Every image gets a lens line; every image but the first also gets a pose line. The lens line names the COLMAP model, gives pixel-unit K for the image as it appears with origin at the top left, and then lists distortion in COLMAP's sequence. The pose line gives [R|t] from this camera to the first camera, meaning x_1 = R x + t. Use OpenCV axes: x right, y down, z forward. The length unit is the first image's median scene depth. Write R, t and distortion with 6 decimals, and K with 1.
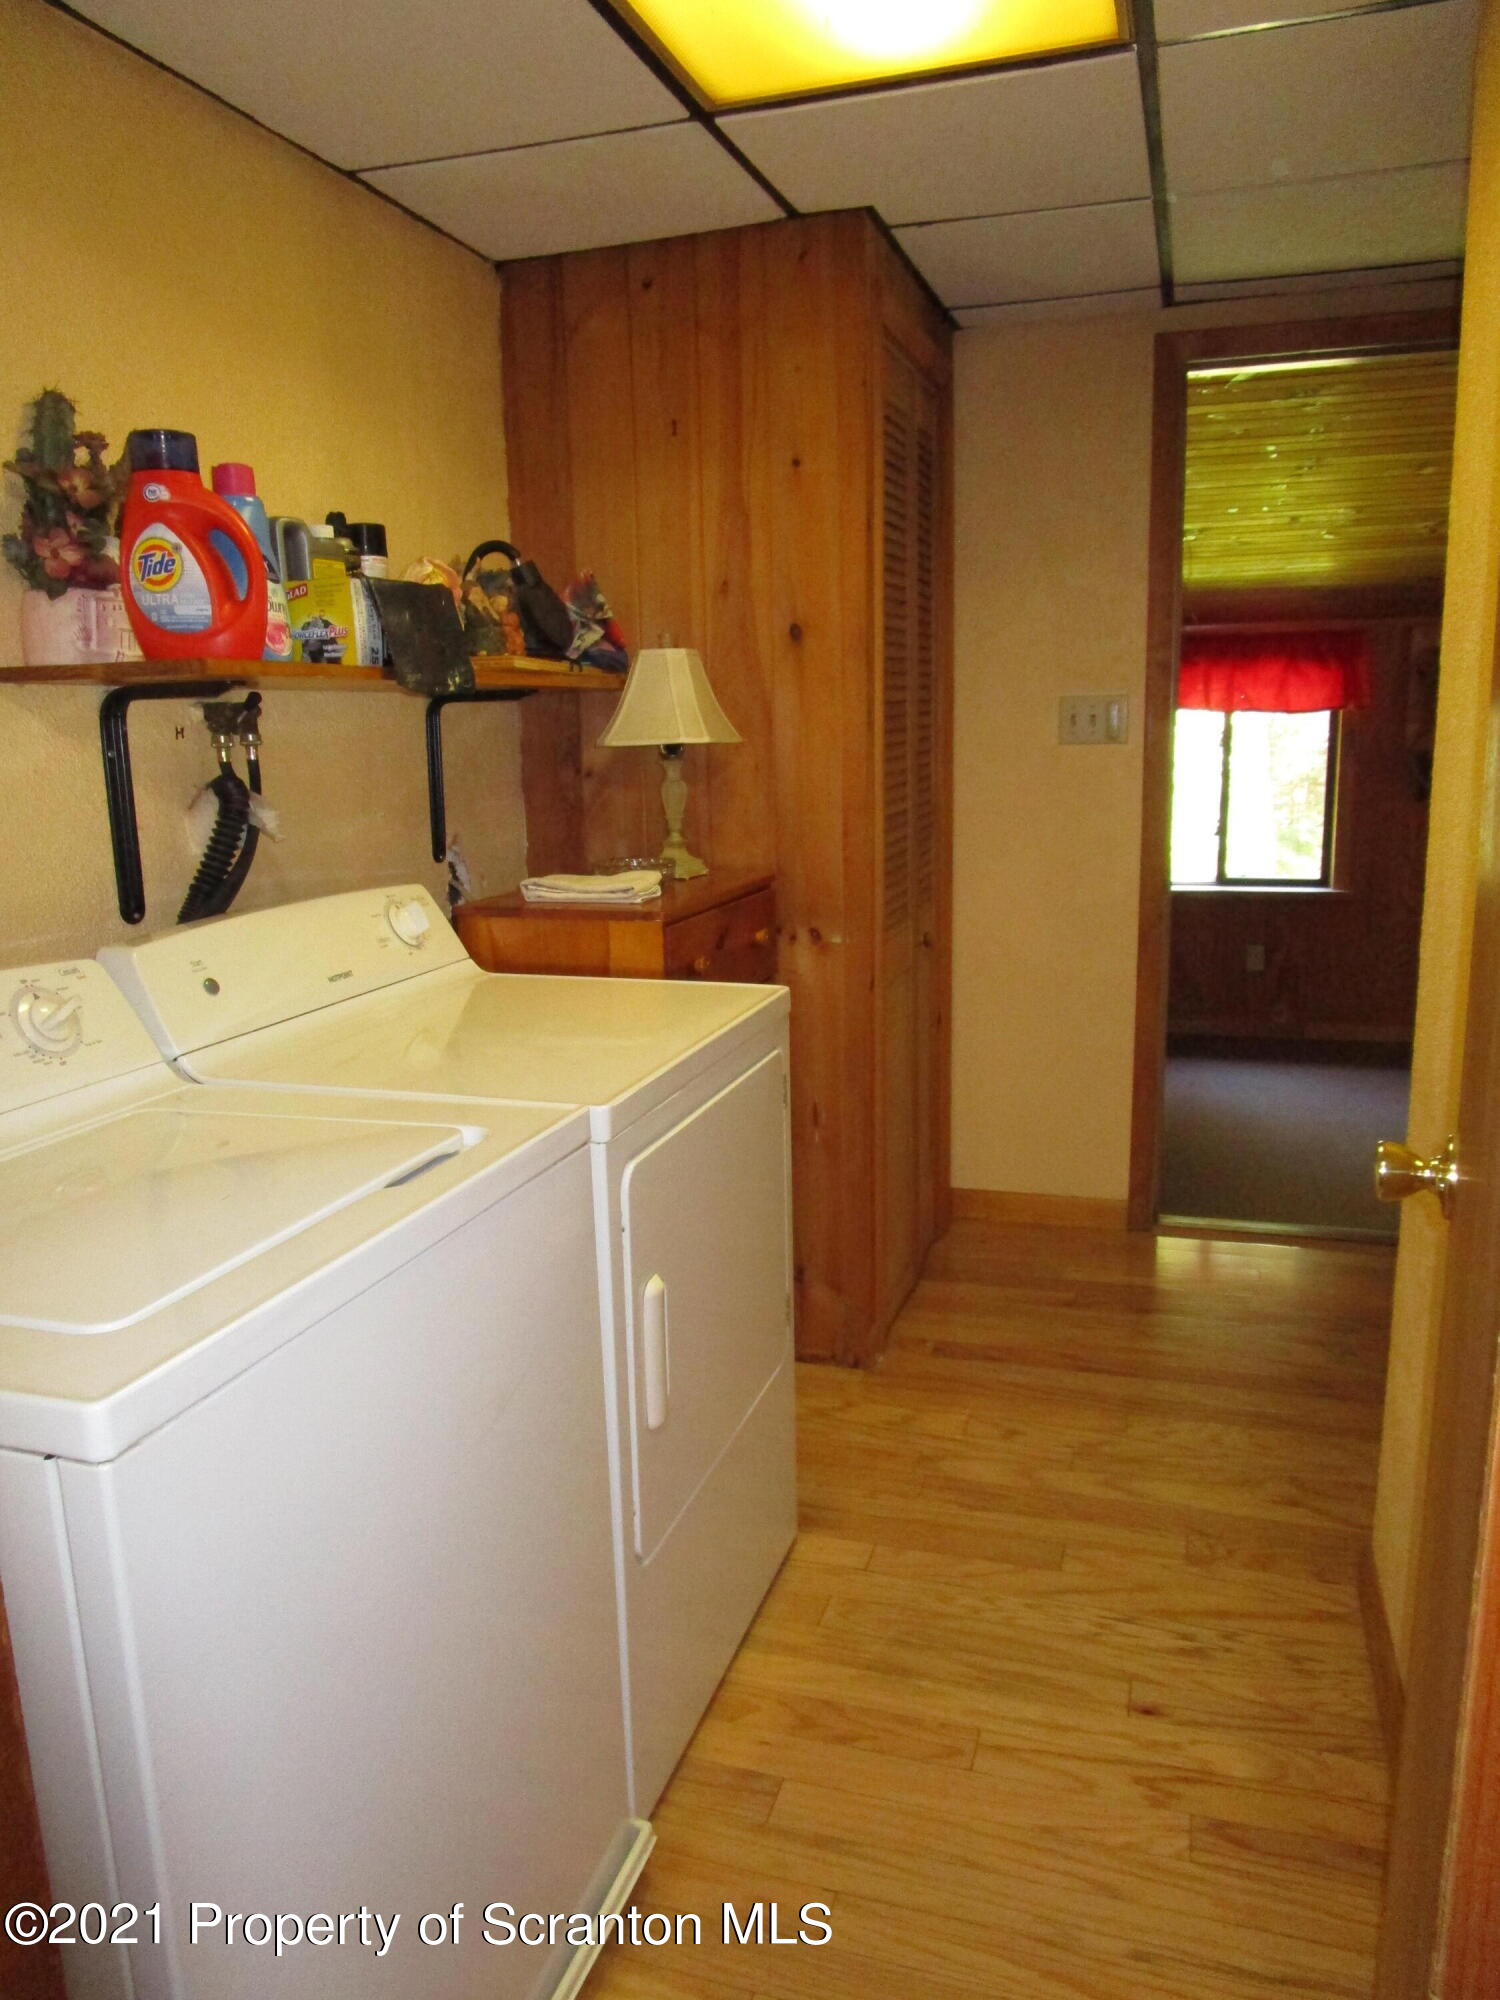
lens RADIAL K [[1416.5, 0, 741.8], [0, 1416.5, 1002.1], [0, 0, 1]] dist [-0.017564, -0.009972]
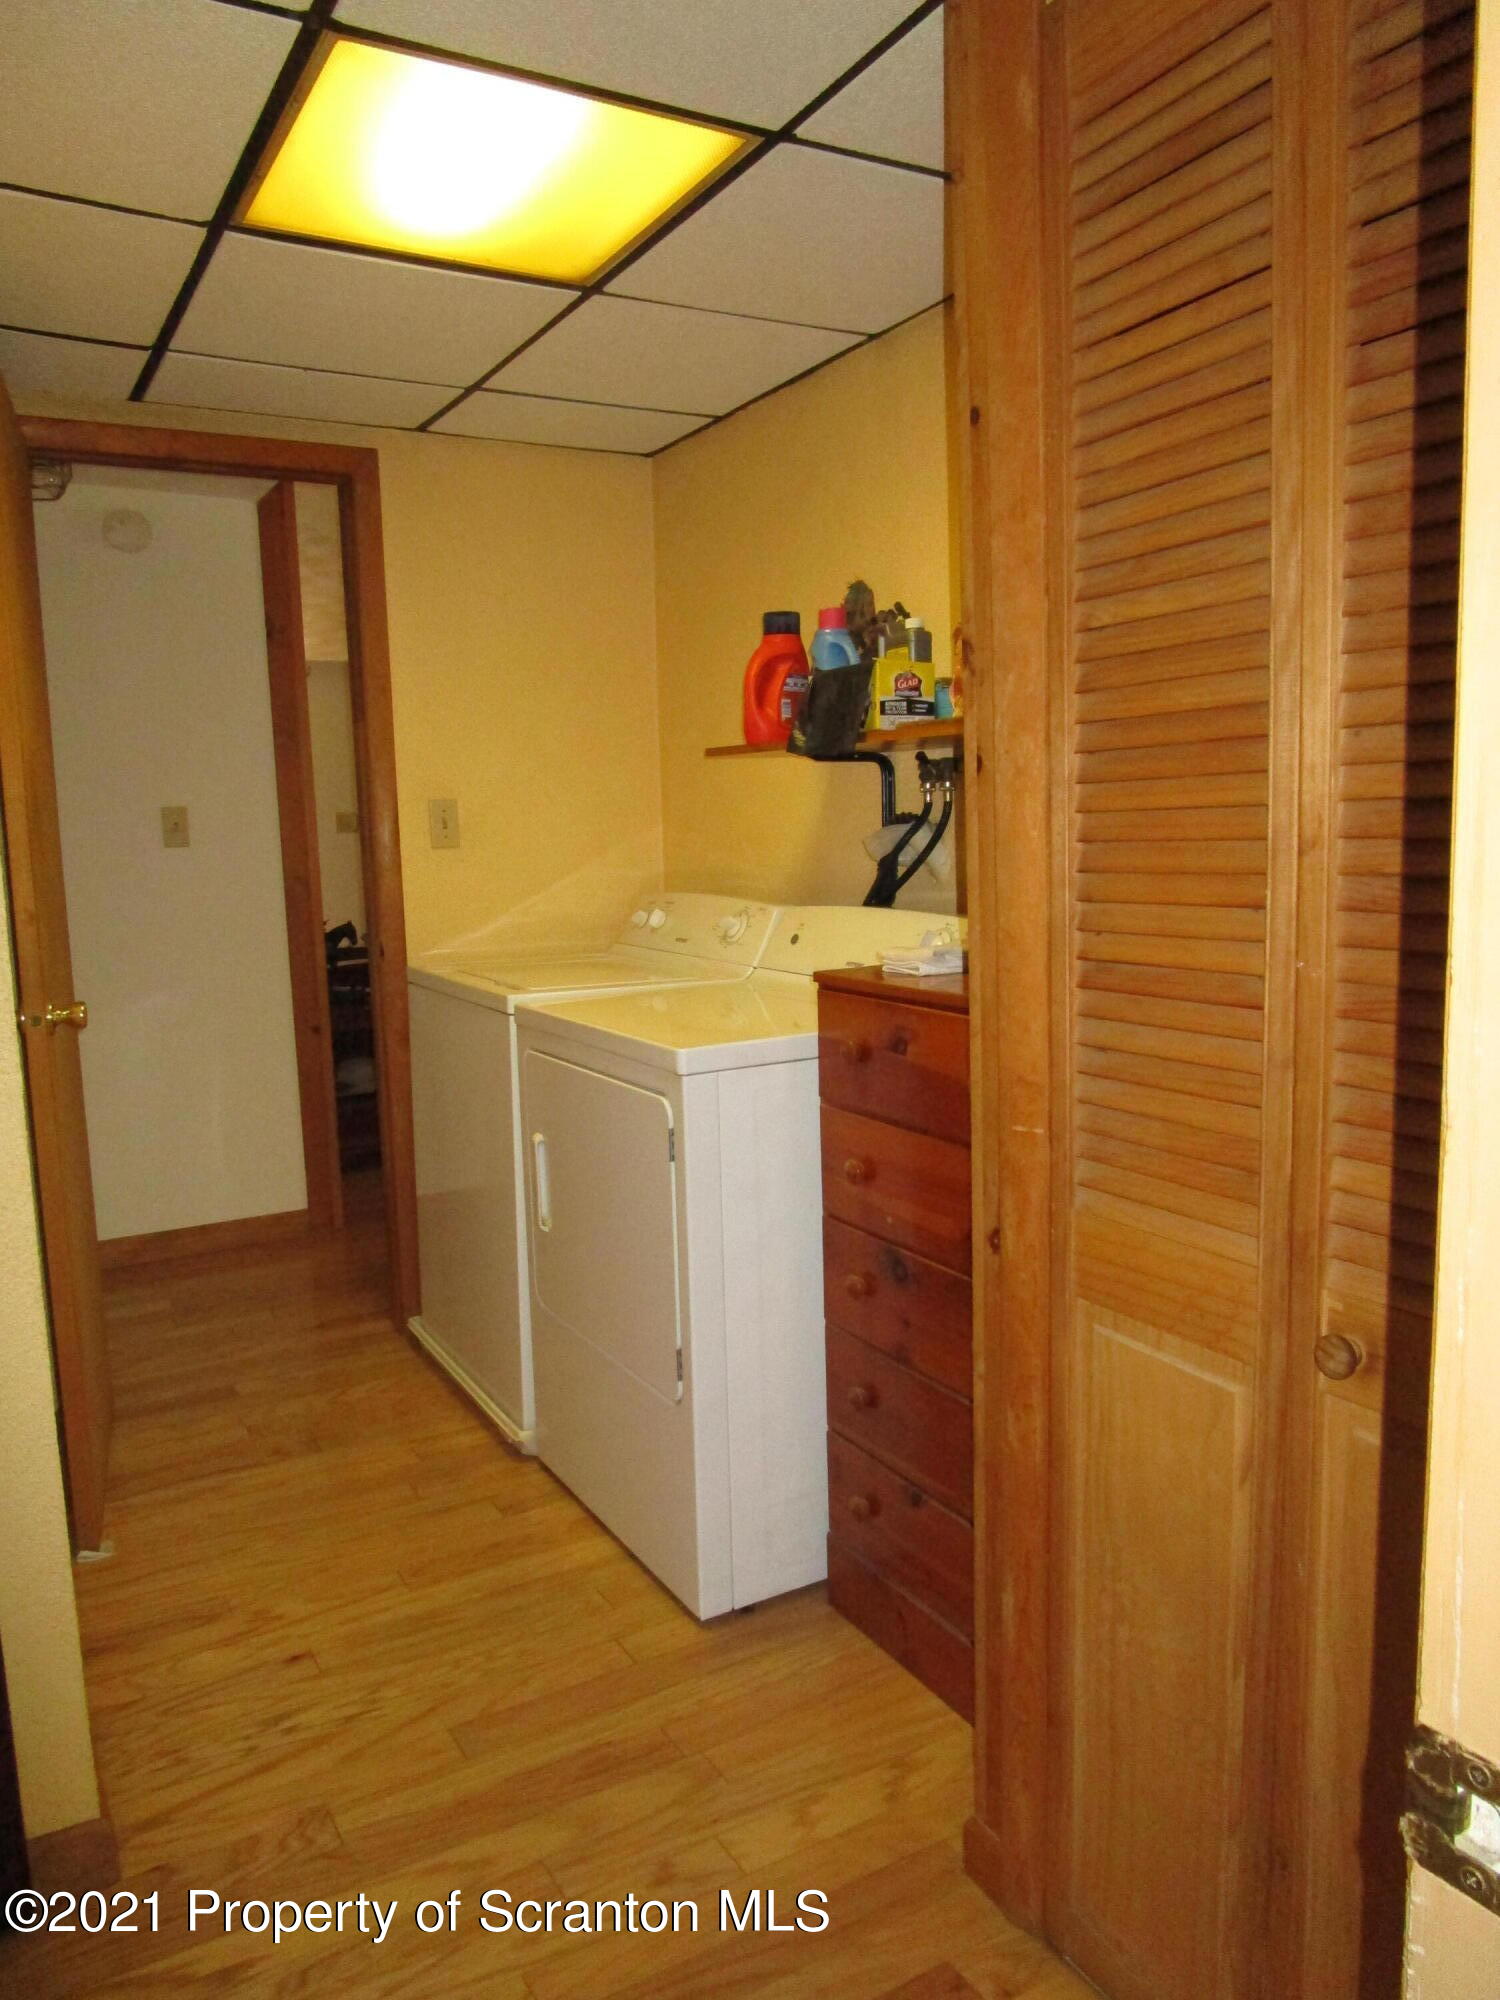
lens RADIAL K [[1416.5, 0, 741.8], [0, 1416.5, 1002.1], [0, 0, 1]] dist [-0.017564, -0.009972]
pose [[-0.667029, 0.132997, -0.733065, 0.772609], [-0.105541, 0.957147, 0.269686, -0.332093], [0.737519, 0.257257, -0.624408, 1.752856]]
